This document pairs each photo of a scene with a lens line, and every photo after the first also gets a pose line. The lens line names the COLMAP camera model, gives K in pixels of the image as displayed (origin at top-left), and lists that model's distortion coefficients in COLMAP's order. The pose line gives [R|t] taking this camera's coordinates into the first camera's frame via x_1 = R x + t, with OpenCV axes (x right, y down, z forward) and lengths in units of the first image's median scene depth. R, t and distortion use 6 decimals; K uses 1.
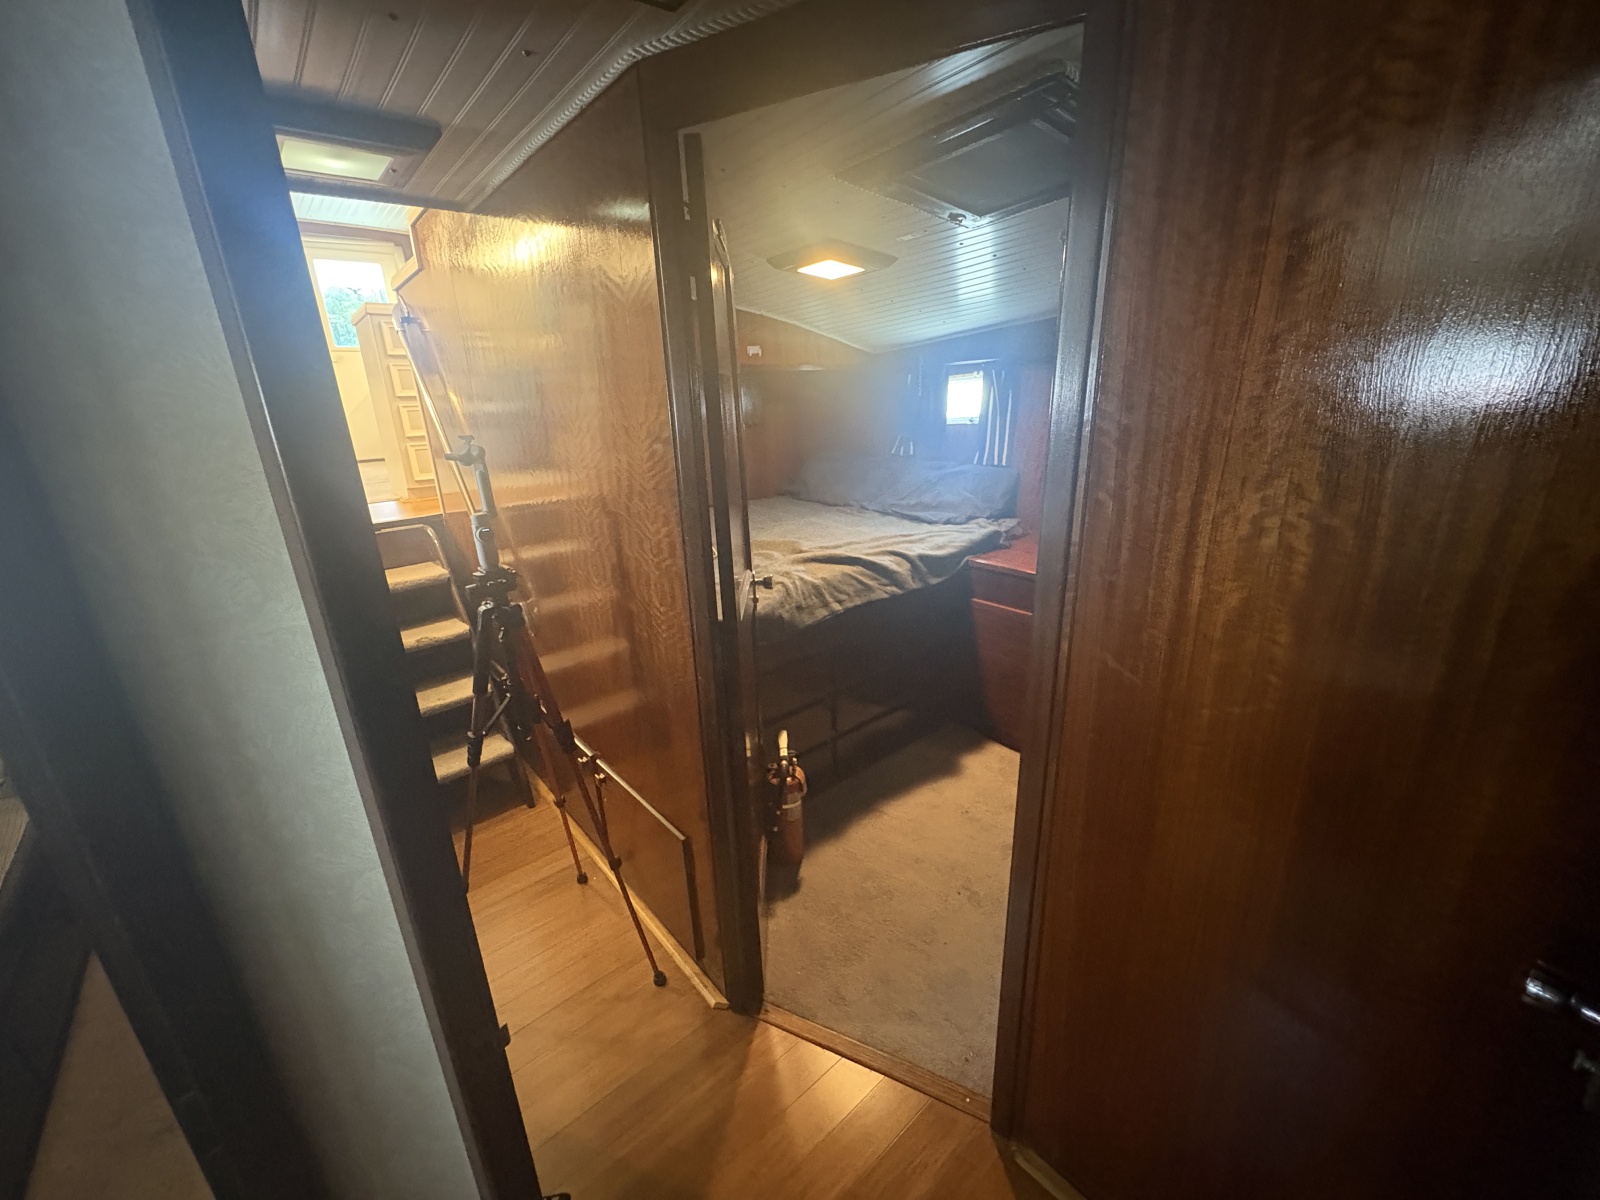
lens RADIAL K [[640.9, 0, 800.2], [0, 640.9, 601.5], [0, 0, 1]] dist [0.000993, -0.000050]
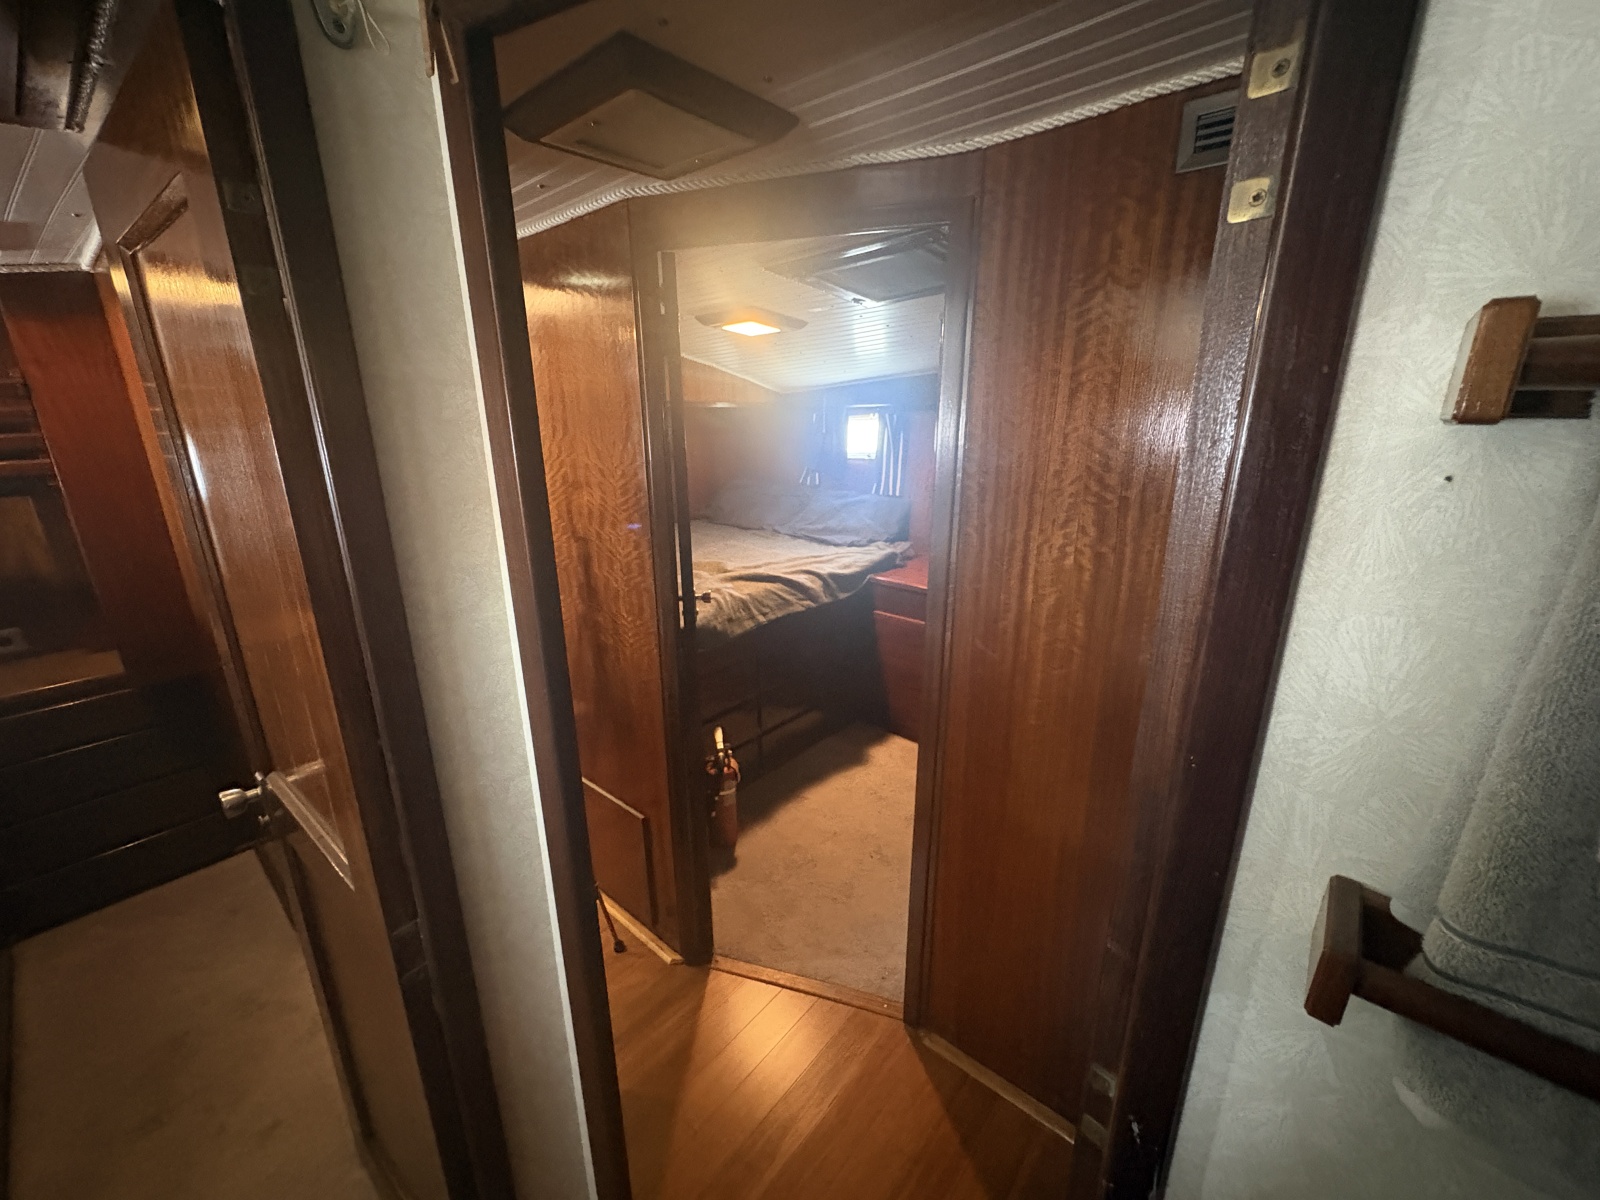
lens RADIAL K [[640.9, 0, 800.2], [0, 640.9, 601.5], [0, 0, 1]] dist [0.000993, -0.000050]
pose [[0.987382, -0.013490, 0.157783, -0.060978], [0.018437, 0.999382, -0.029930, 0.014275], [-0.157282, 0.032461, 0.987020, -0.160197]]
